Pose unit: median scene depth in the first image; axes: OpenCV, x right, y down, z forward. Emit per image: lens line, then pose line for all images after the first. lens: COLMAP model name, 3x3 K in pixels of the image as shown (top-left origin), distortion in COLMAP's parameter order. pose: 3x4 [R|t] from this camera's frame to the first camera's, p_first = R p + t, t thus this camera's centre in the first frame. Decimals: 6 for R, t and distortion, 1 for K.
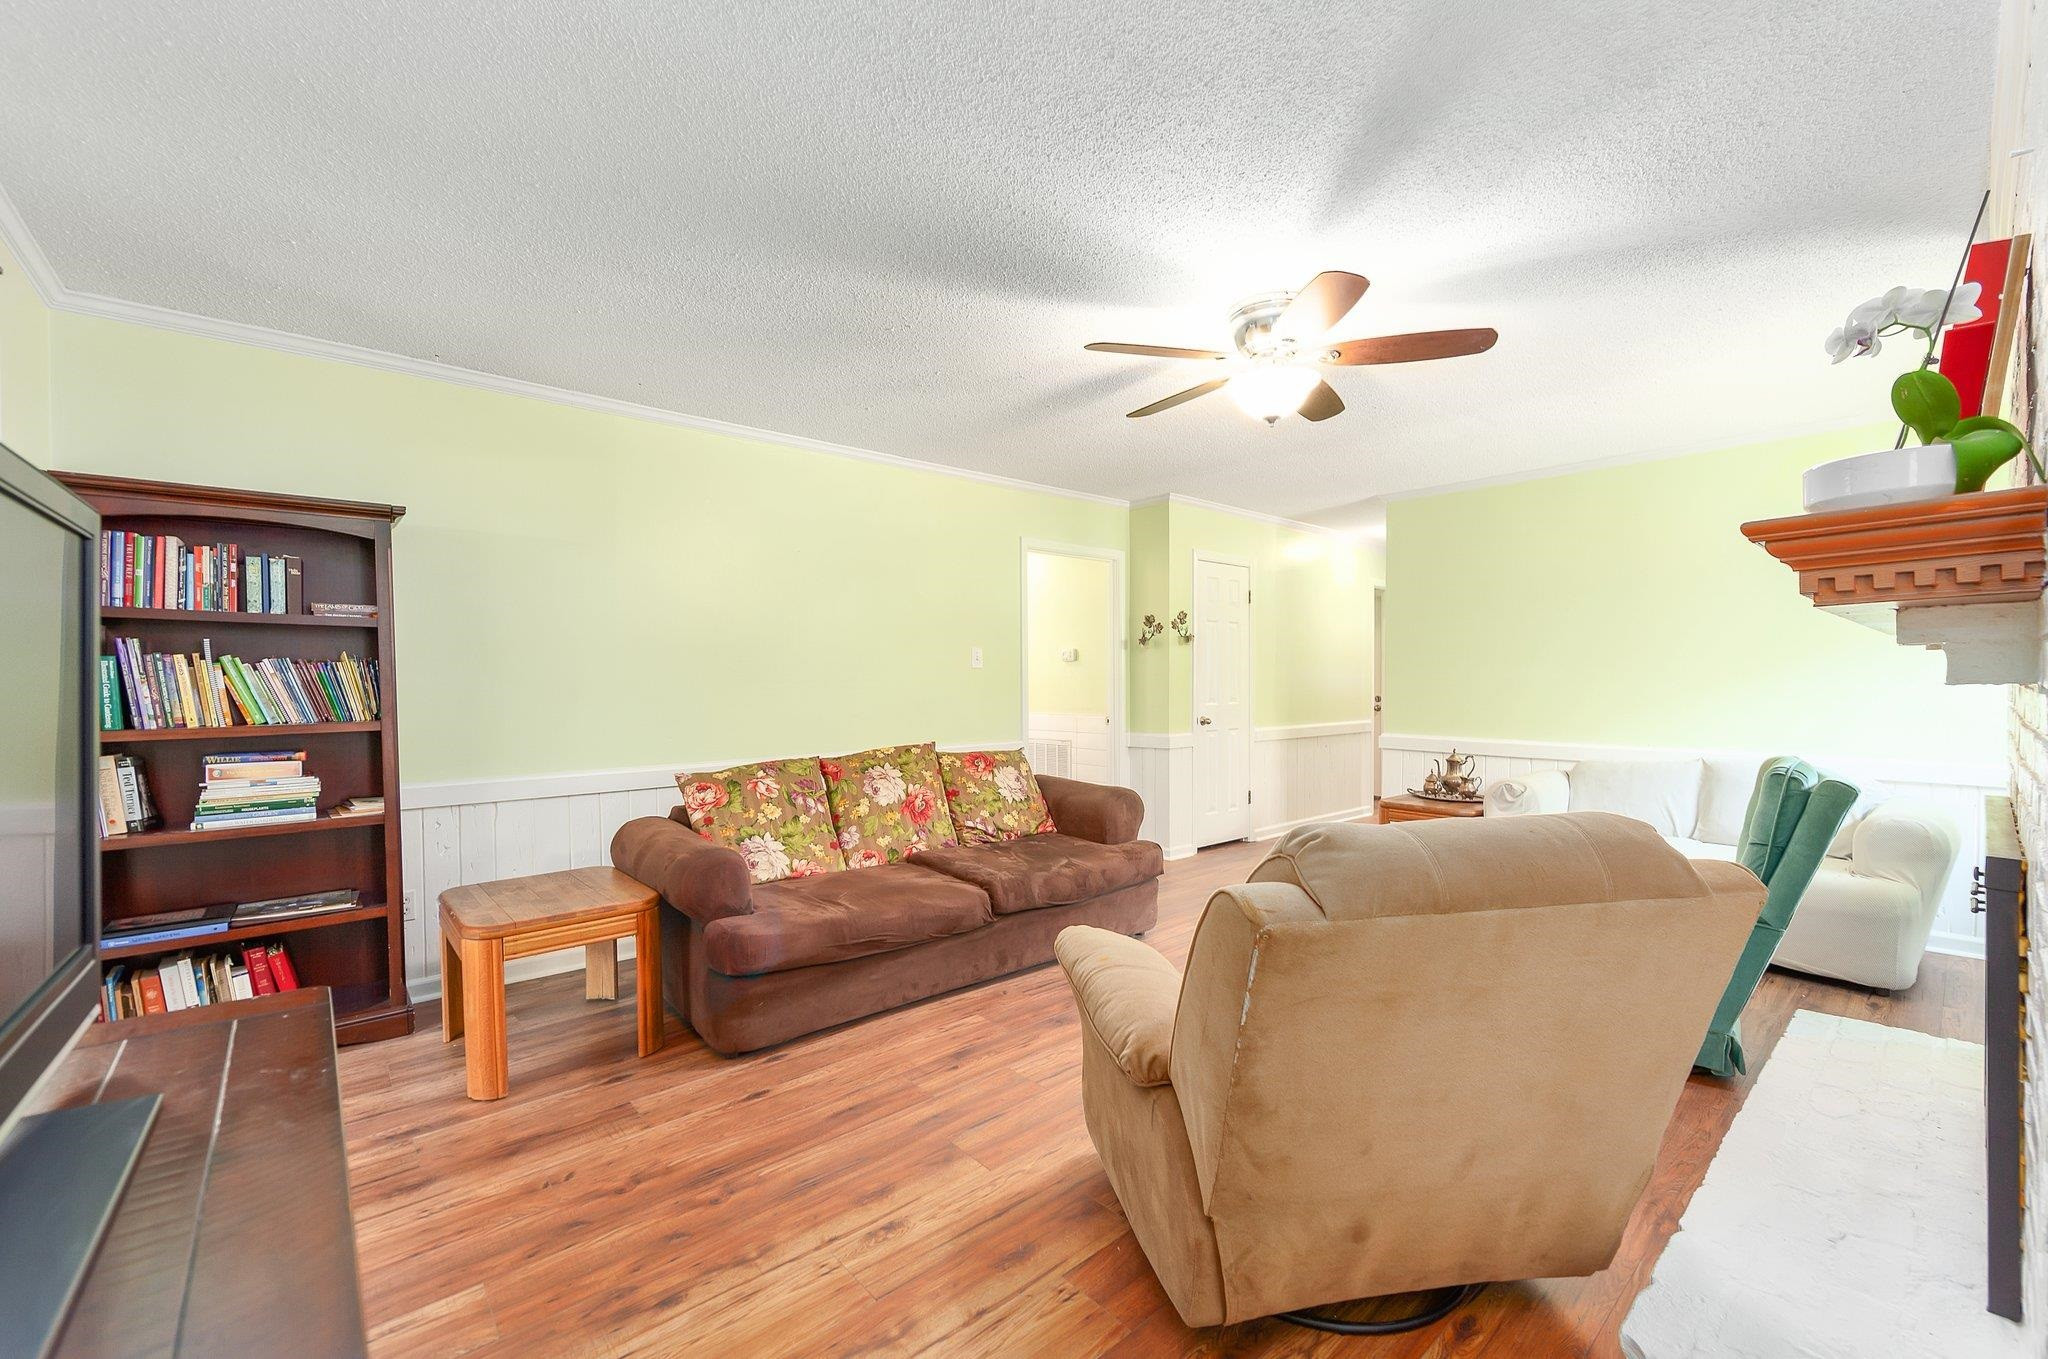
lens RADIAL K [[830.0, 0, 1037.0], [0, 830.0, 682.8], [0, 0, 1]] dist [-0.002667, -0.000002]
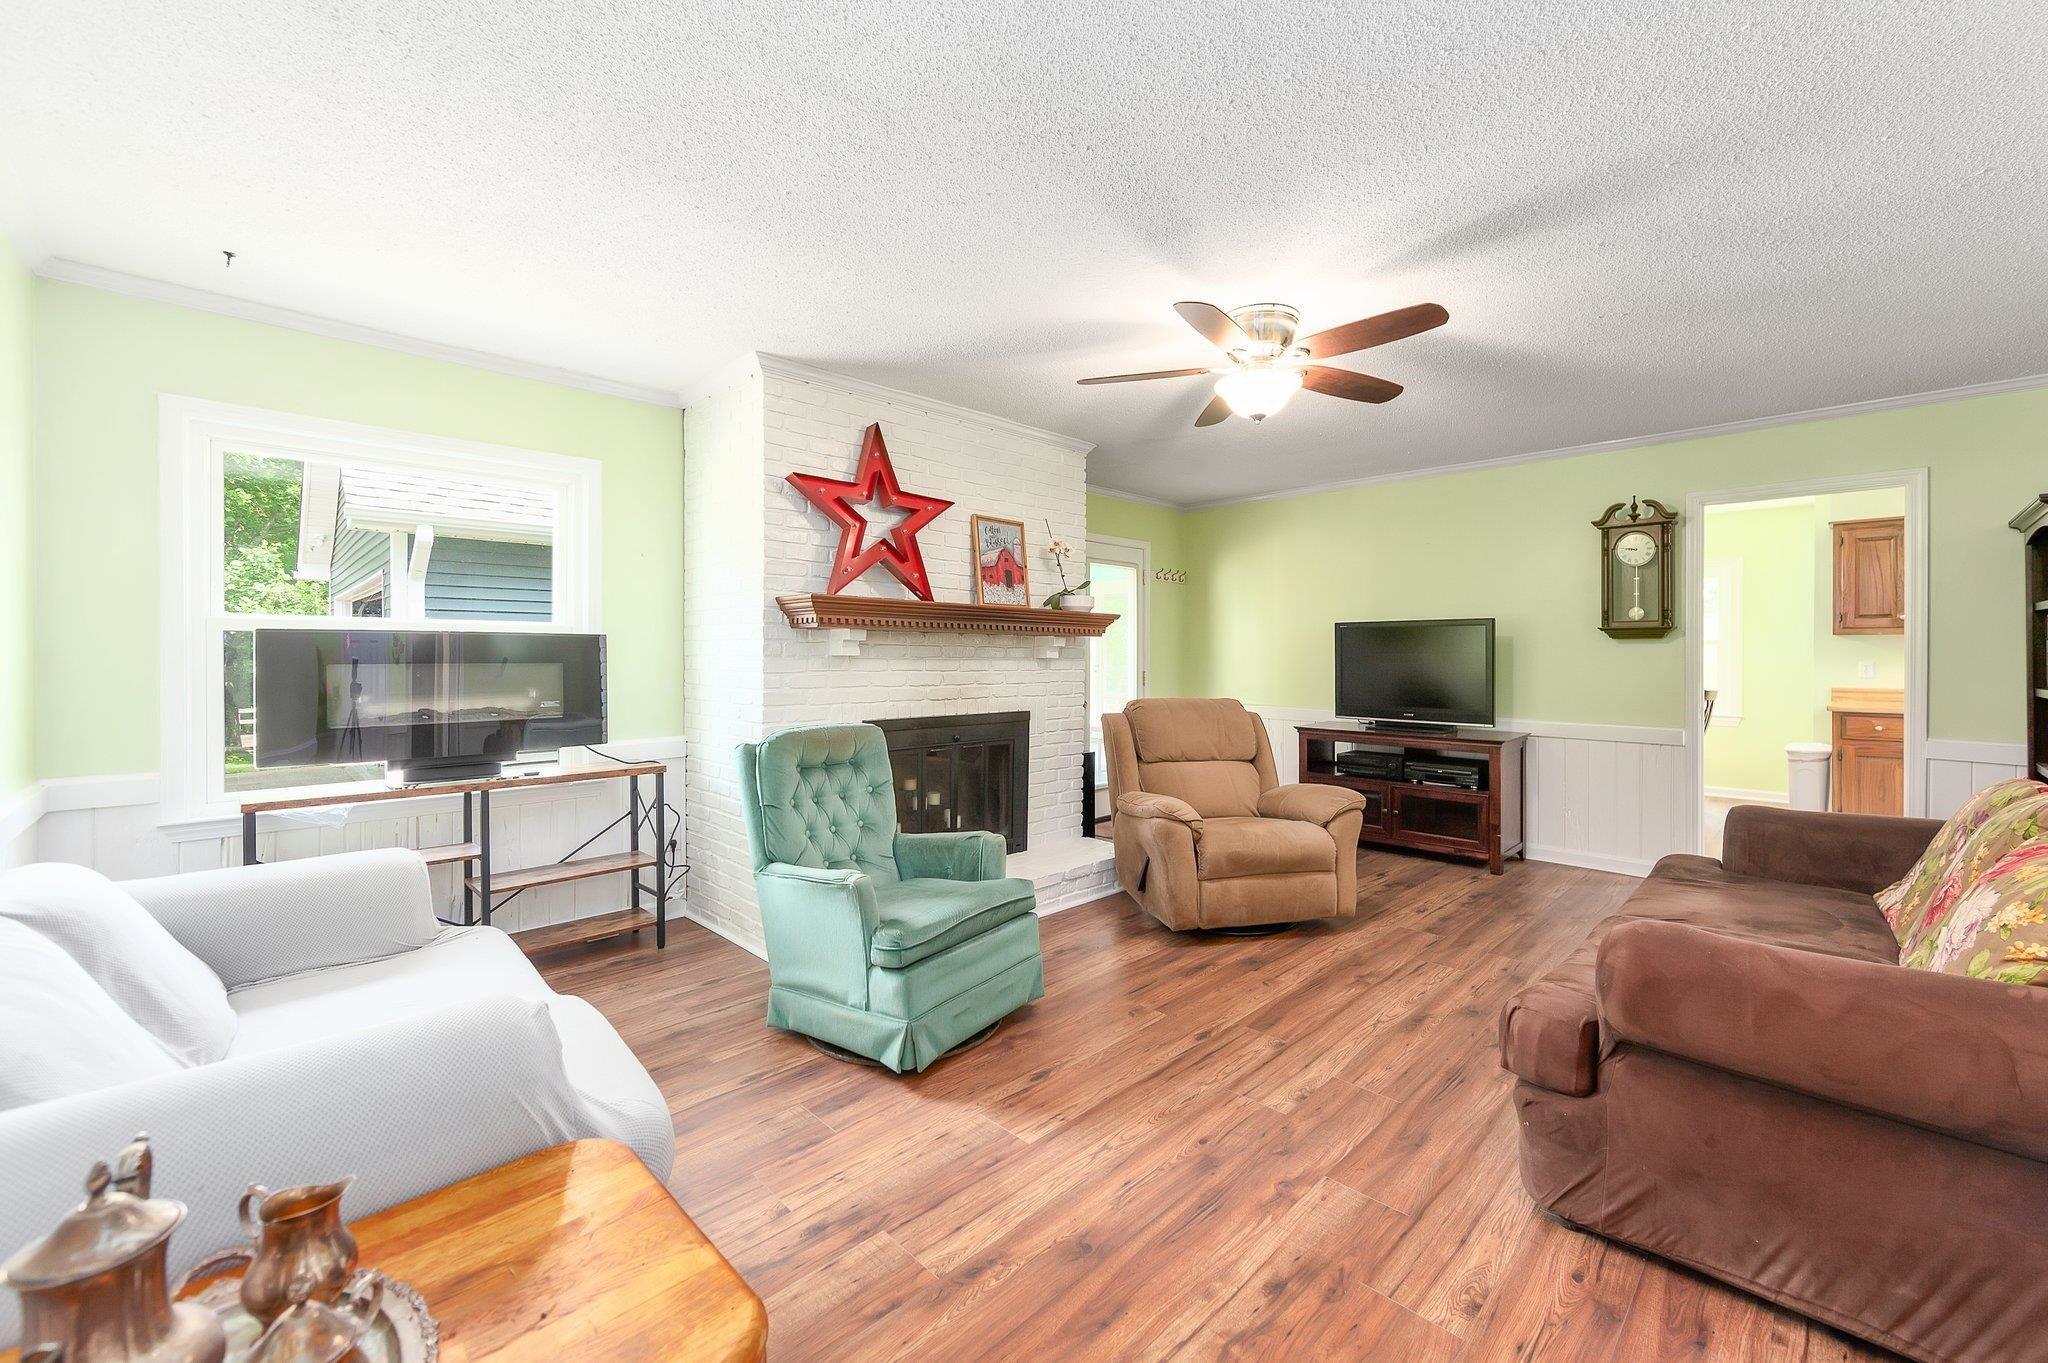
lens RADIAL K [[824.1, 0, 1023.1], [0, 824.1, 657.5], [0, 0, 1]] dist [-0.000999, -0.000126]
pose [[-0.999038, 0.004077, -0.043672, 0.793751], [0.003817, 0.999974, 0.006052, -0.018200], [0.043695, 0.005880, -0.999028, 2.589579]]
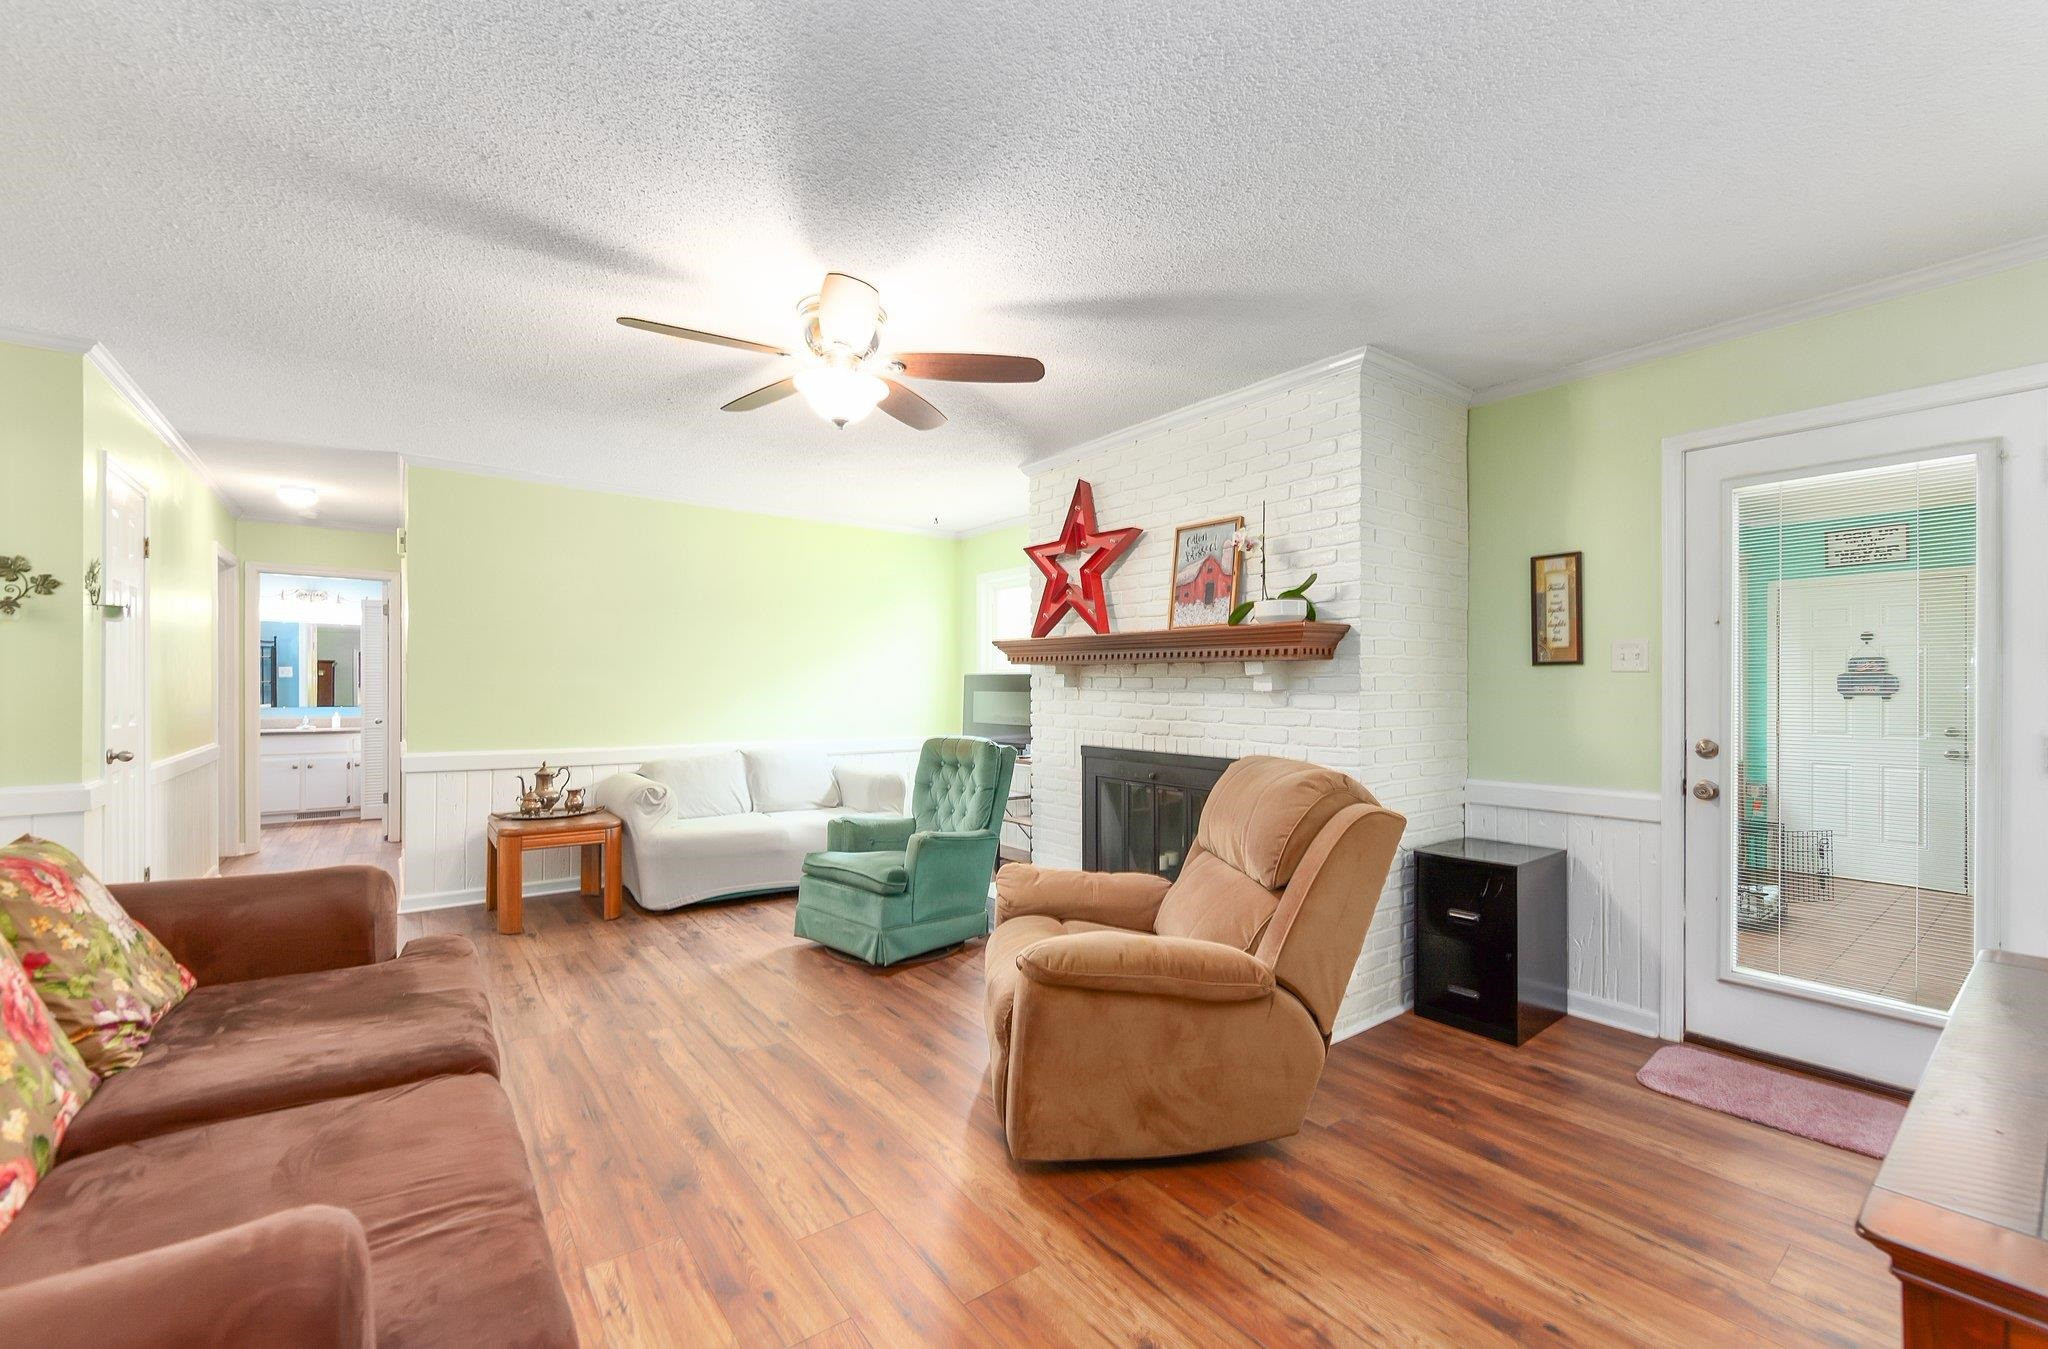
lens RADIAL K [[822.2, 0, 1028.4], [0, 822.2, 682.6], [0, 0, 1]] dist [-0.001768, -0.000254]
pose [[0.073824, 0.011968, 0.997199, -0.847930], [-0.004060, 0.999923, -0.011700, -0.000546], [-0.997263, -0.003185, 0.073867, 0.888278]]
